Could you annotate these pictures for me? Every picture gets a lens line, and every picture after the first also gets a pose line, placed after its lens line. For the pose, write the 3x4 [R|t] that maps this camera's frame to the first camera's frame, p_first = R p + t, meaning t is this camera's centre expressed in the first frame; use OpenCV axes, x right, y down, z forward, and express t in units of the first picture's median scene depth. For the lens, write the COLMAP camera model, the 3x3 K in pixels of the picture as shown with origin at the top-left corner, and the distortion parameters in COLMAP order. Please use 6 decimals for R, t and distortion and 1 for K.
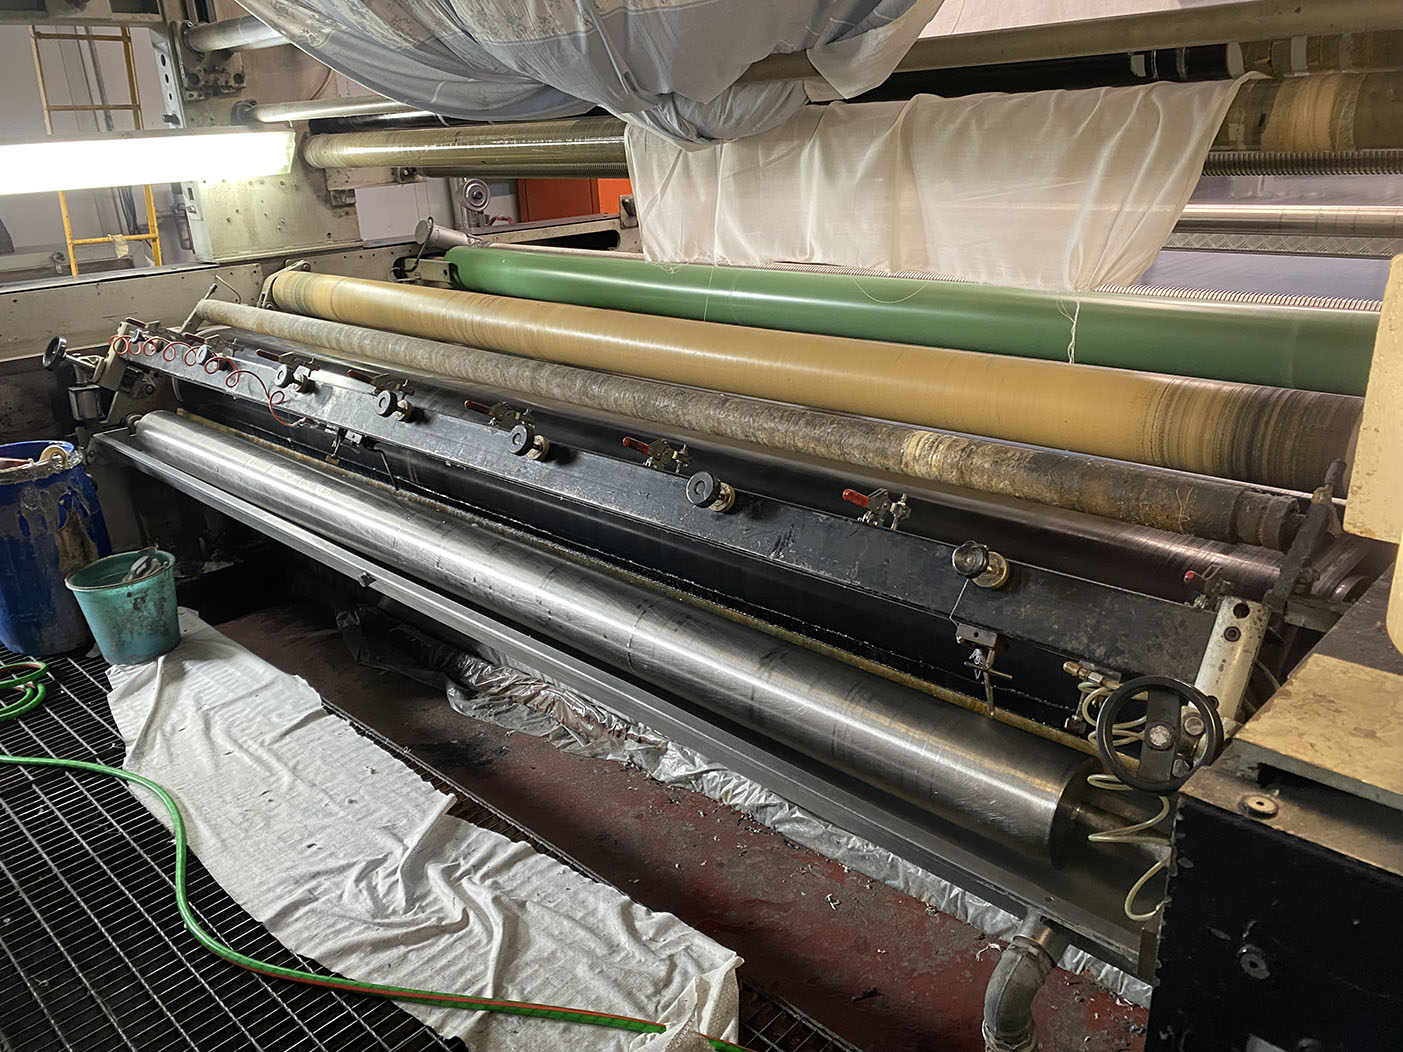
lens RADIAL K [[1080.2, 0, 710.2], [0, 1080.2, 530.0], [0, 0, 1]] dist [0.016743, -0.013511]
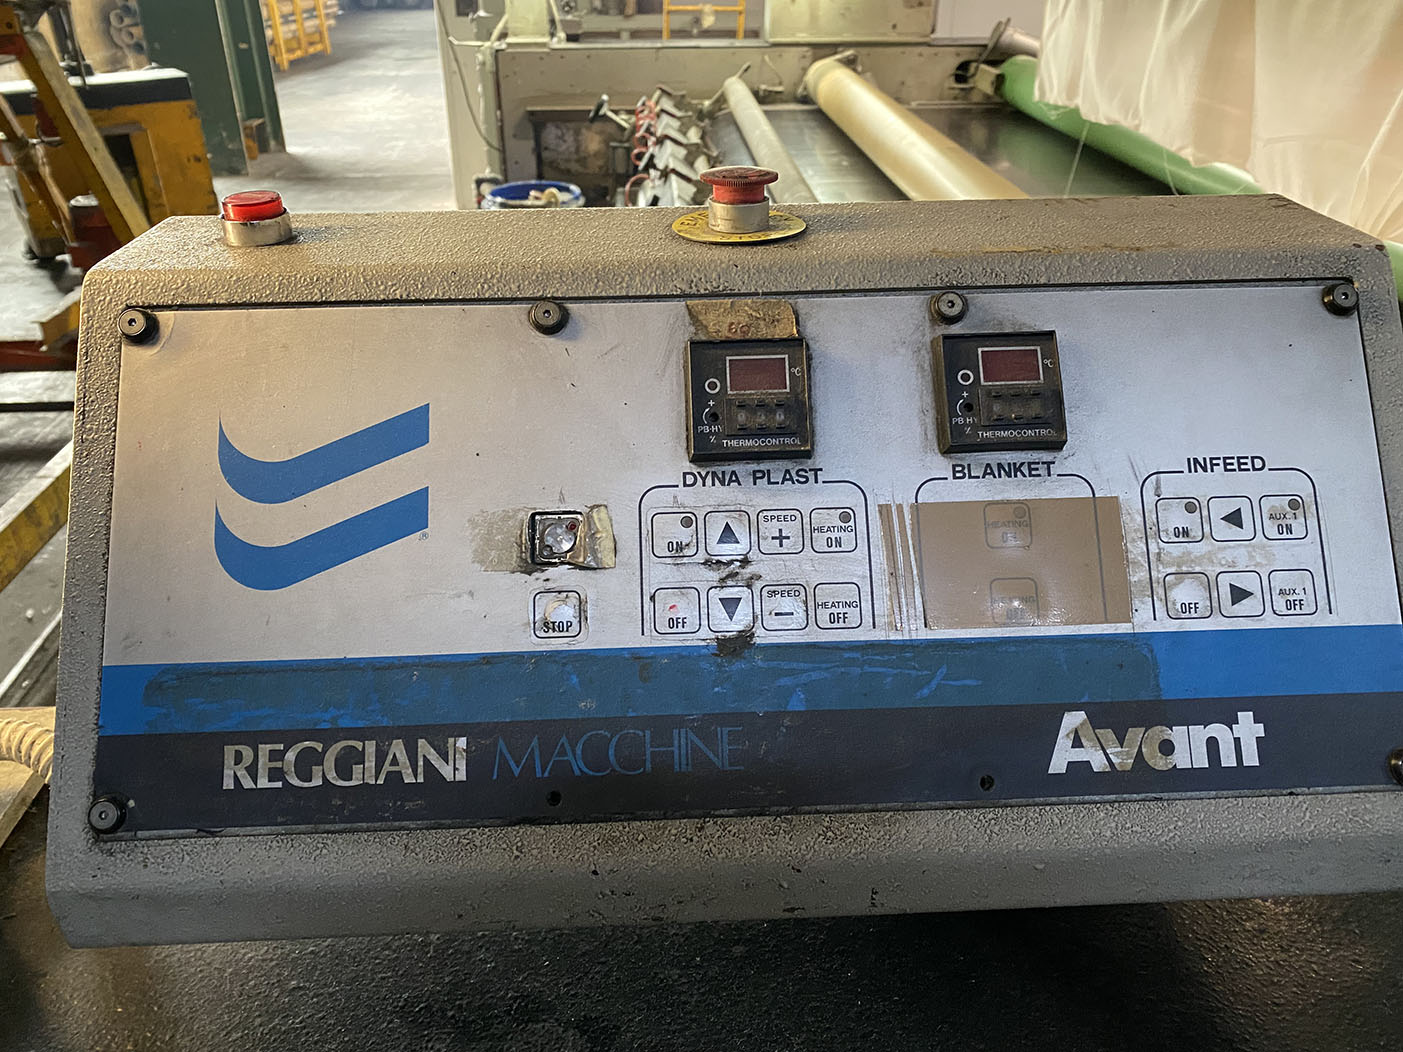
lens RADIAL K [[1080.2, 0, 710.2], [0, 1080.2, 530.0], [0, 0, 1]] dist [0.016743, -0.013511]
pose [[0.742174, 0.369415, -0.559205, 0.282445], [-0.269448, 0.928441, 0.255725, -0.074603], [0.613658, -0.039116, 0.788603, 0.158306]]
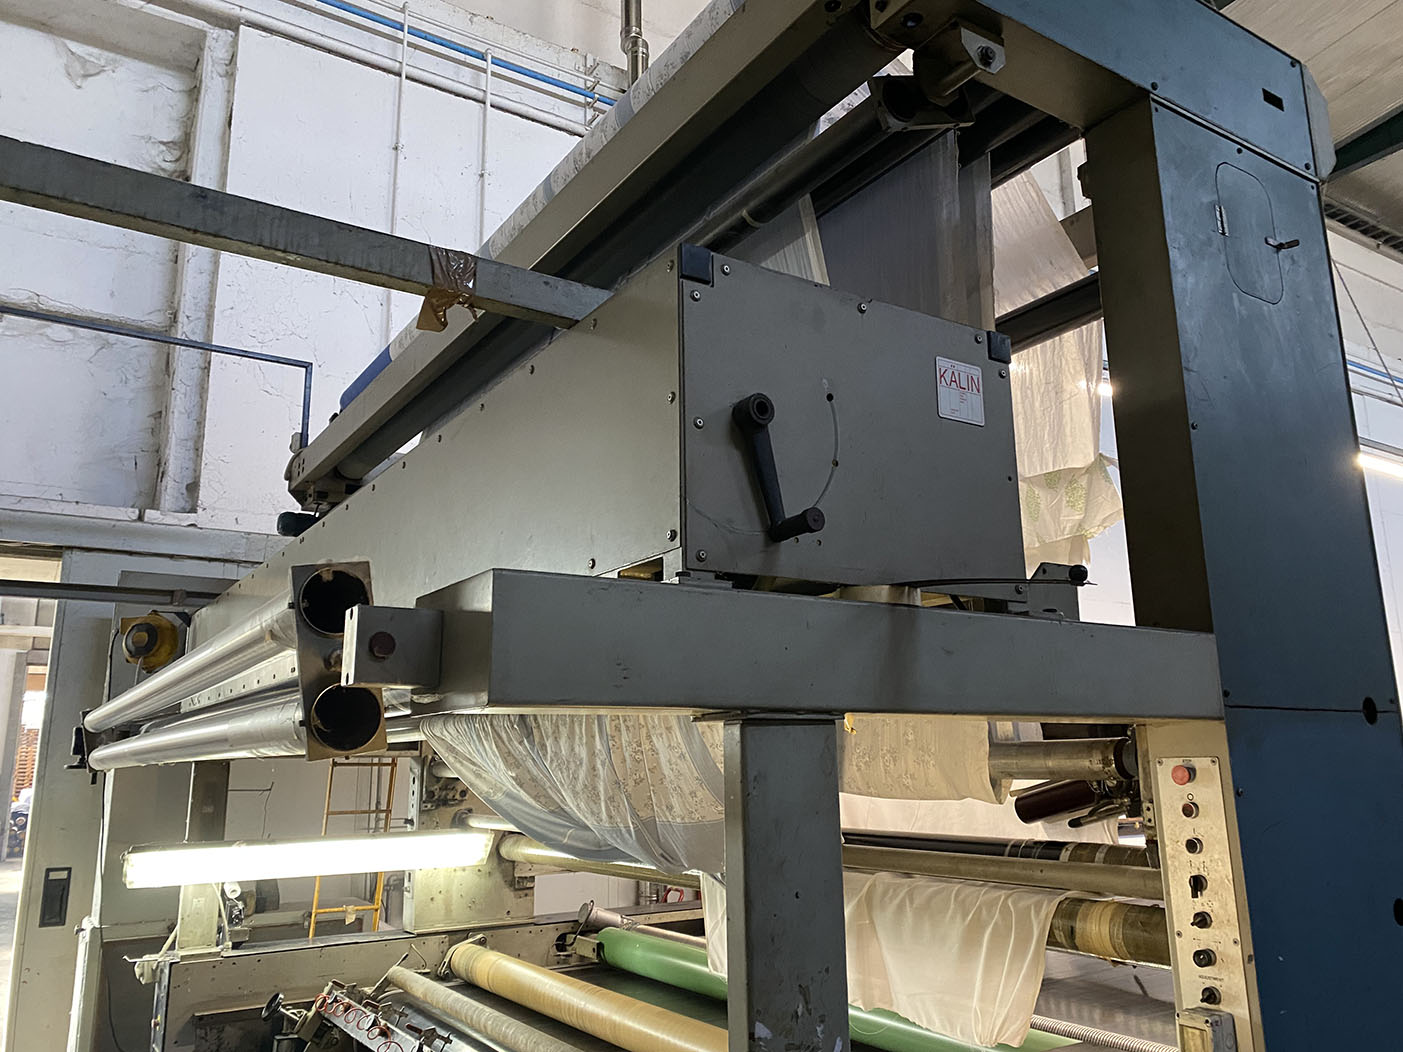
lens RADIAL K [[1080.2, 0, 710.2], [0, 1080.2, 530.0], [0, 0, 1]] dist [0.016743, -0.013511]
pose [[0.975393, -0.015971, -0.219894, 0.184898], [-0.105376, 0.842305, -0.528601, -0.015318], [0.193660, 0.538765, 0.819895, -0.244491]]
